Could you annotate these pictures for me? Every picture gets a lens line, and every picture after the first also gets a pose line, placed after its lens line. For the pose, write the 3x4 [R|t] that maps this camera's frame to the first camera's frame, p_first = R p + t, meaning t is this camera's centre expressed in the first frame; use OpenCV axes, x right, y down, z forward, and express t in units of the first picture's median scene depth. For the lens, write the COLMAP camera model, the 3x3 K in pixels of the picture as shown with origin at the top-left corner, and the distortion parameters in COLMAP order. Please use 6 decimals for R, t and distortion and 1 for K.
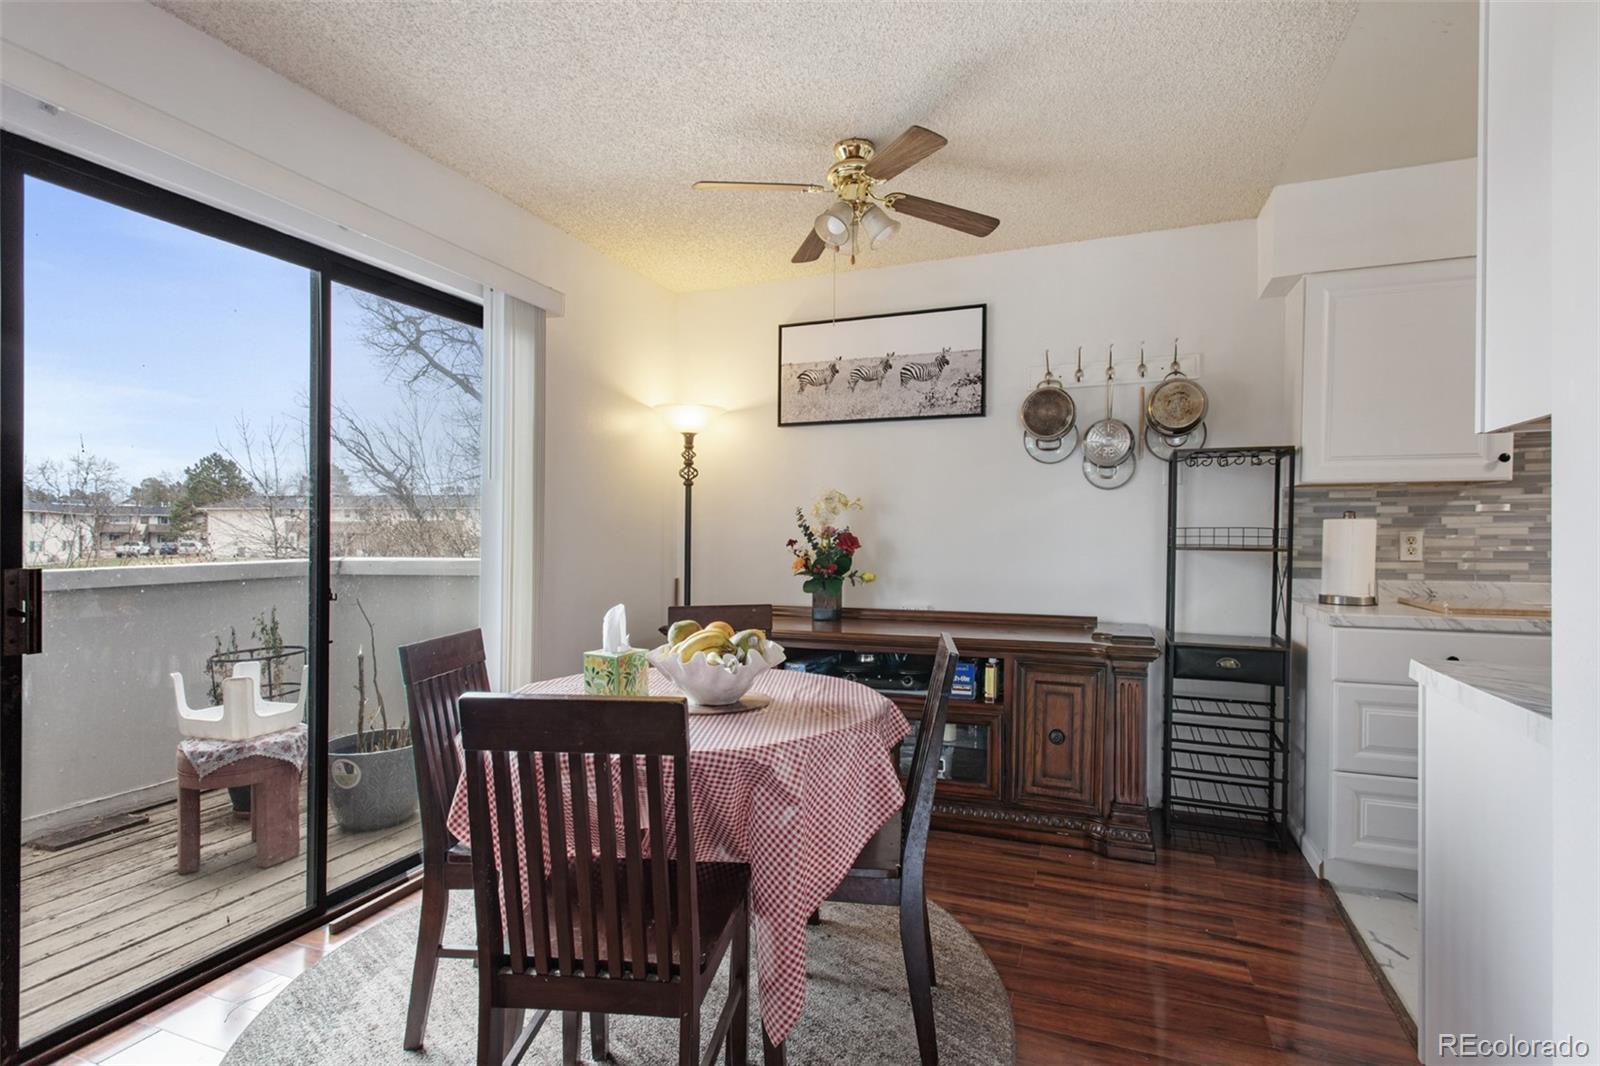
lens RADIAL K [[784.8, 0, 811.2], [0, 784.8, 532.0], [0, 0, 1]] dist [0.015752, 0.000853]
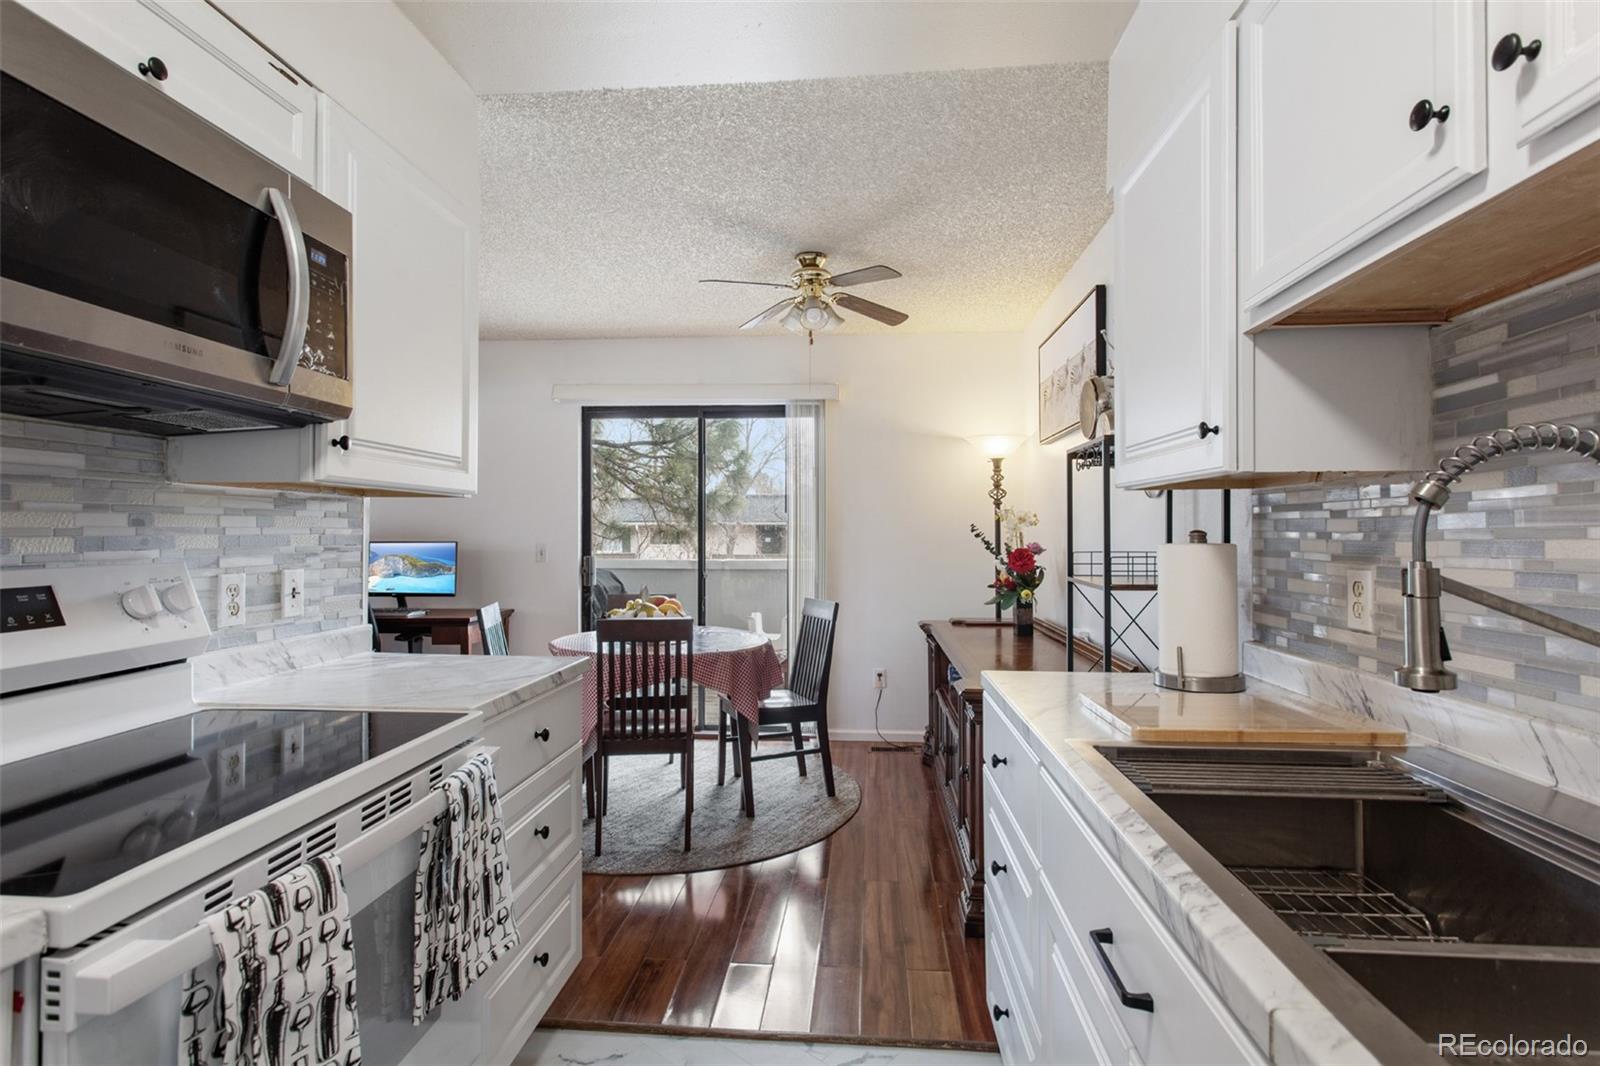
lens RADIAL K [[784.8, 0, 809.6], [0, 784.8, 531.3], [0, 0, 1]] dist [0.015752, 0.000853]
pose [[0.291351, 0.001030, -0.956616, 1.123046], [-0.007175, 0.999974, -0.001108, -0.021777], [0.956589, 0.007187, 0.291351, 0.530407]]
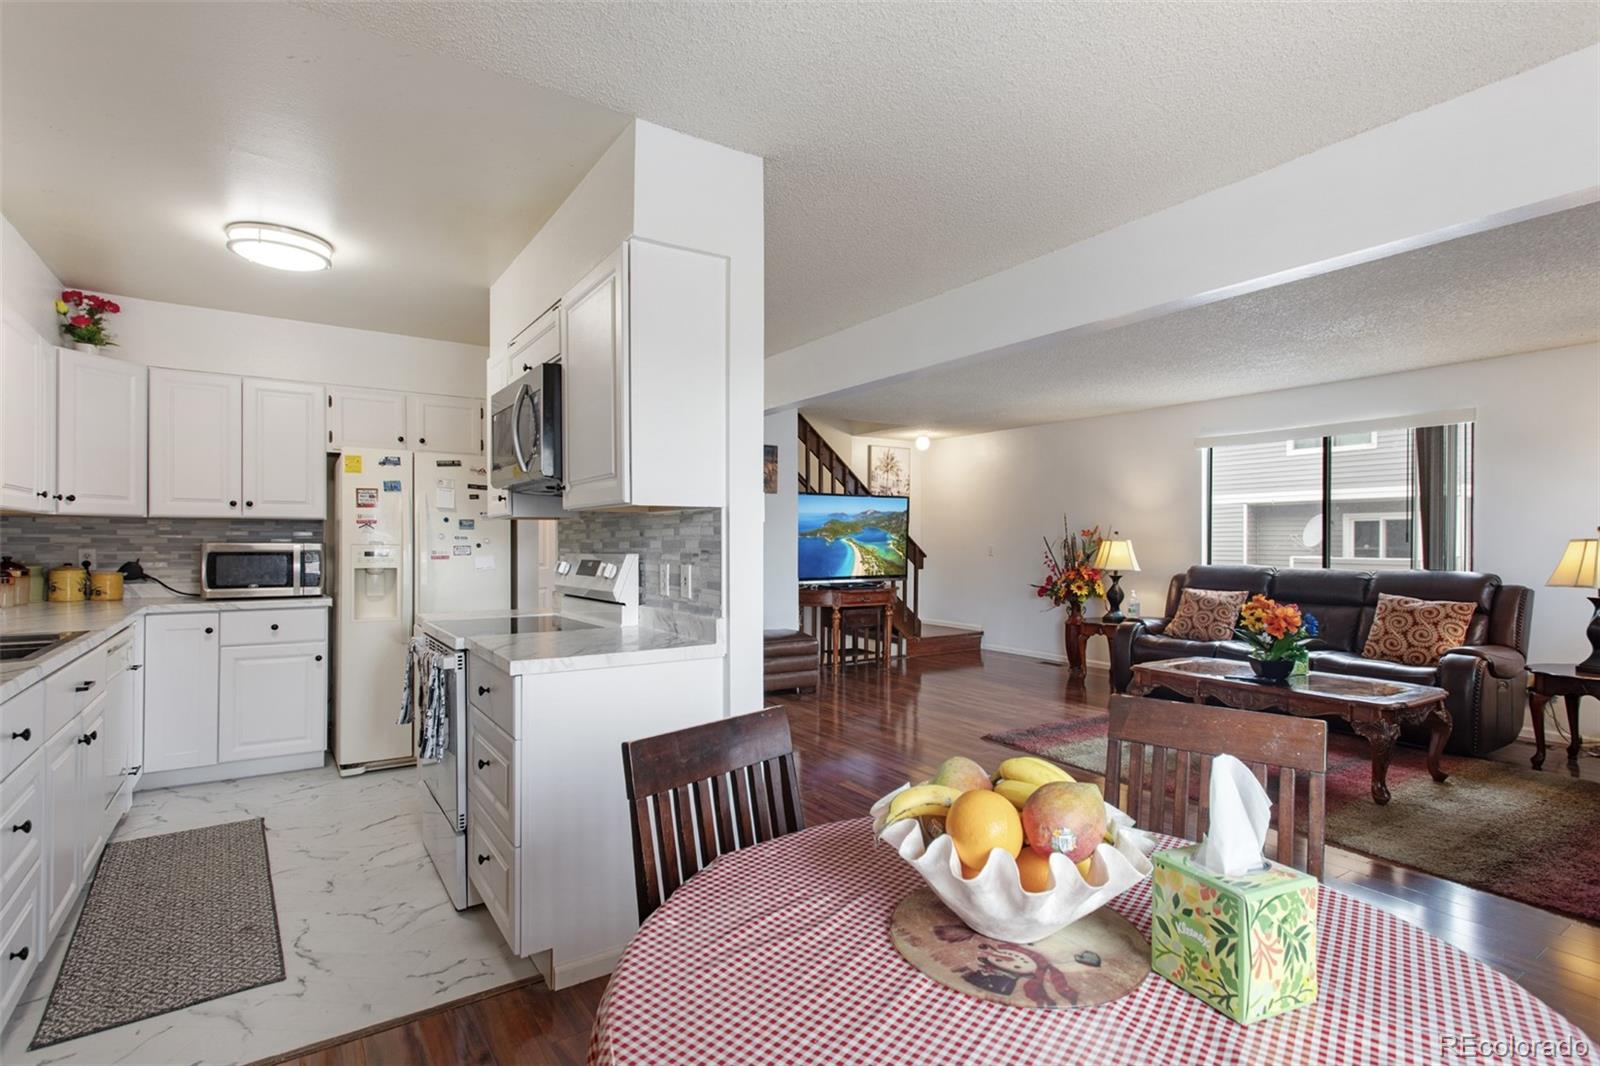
lens RADIAL K [[784.8, 0, 789.5], [0, 784.8, 544.1], [0, 0, 1]] dist [0.015752, 0.000853]
pose [[-0.821310, 0.001040, 0.570481, -0.159551], [0.004299, 0.999981, 0.004366, -0.016003], [-0.570466, 0.006039, -0.821299, 0.968495]]
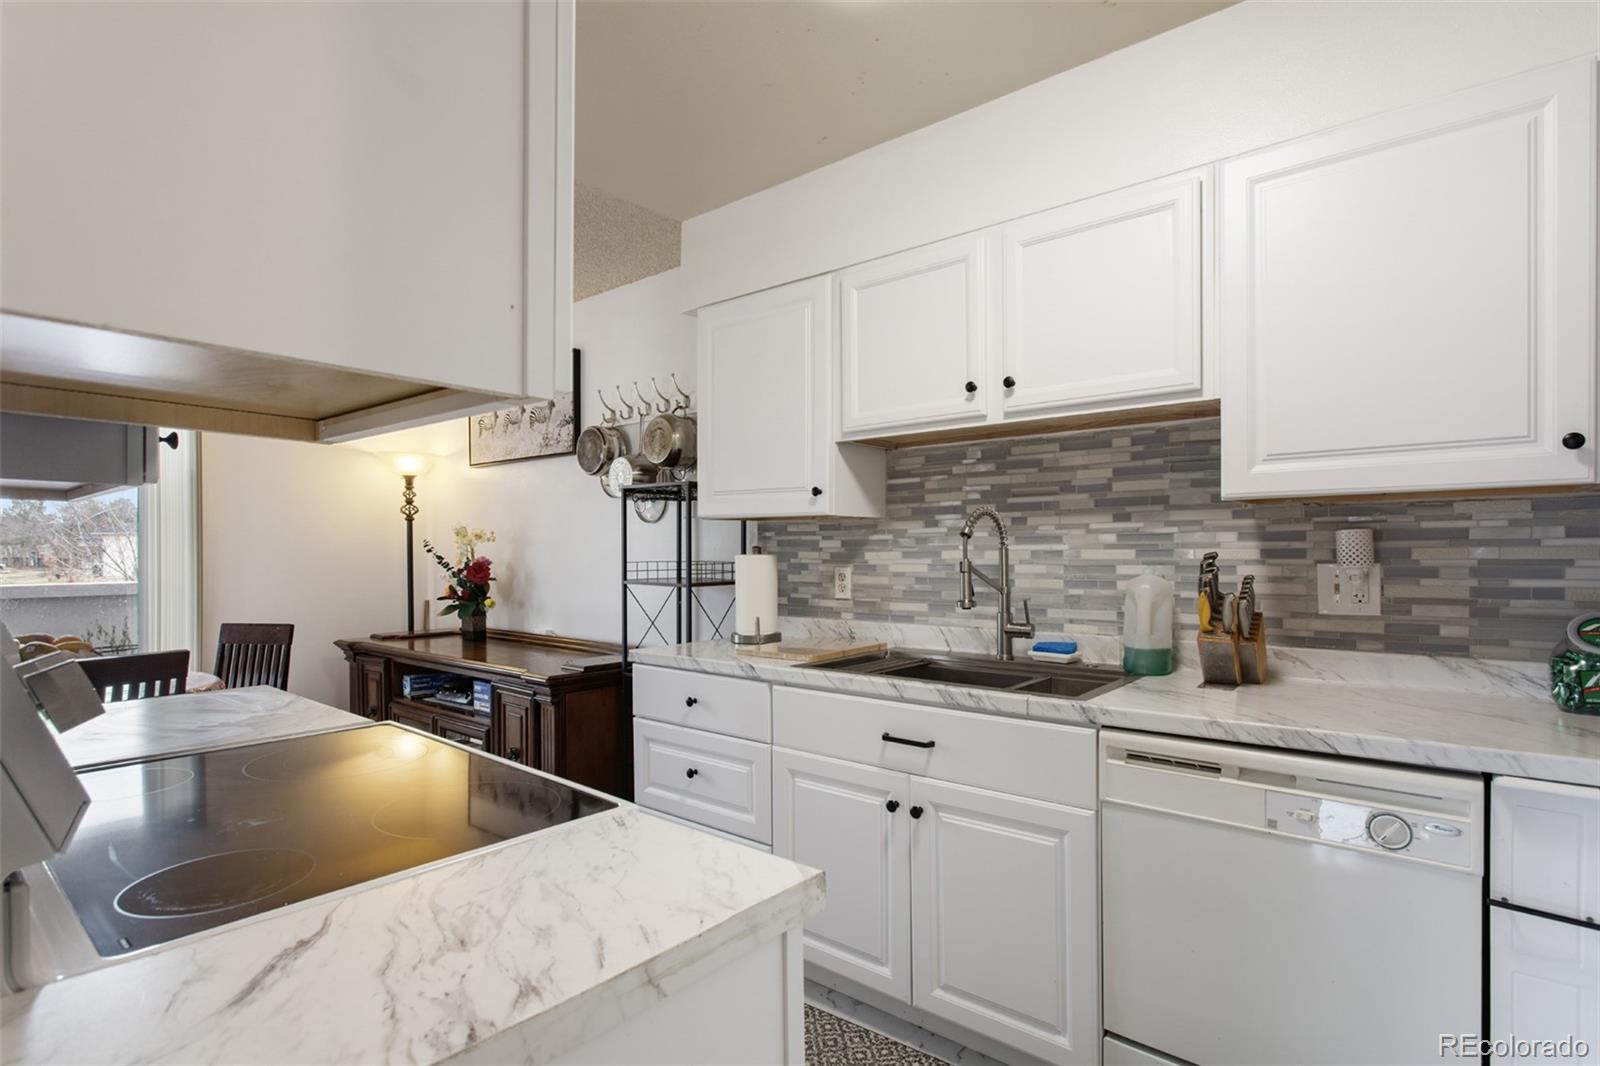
lens RADIAL K [[803.4, 0, 787.2], [0, 803.4, 562.4], [0, 0, 1]] dist [-0.003440, 0.006189]
pose [[0.942711, 0.007644, -0.333523, 1.009941], [-0.003719, 0.999916, 0.012405, -0.018231], [0.333590, -0.010454, 0.942660, 0.080001]]
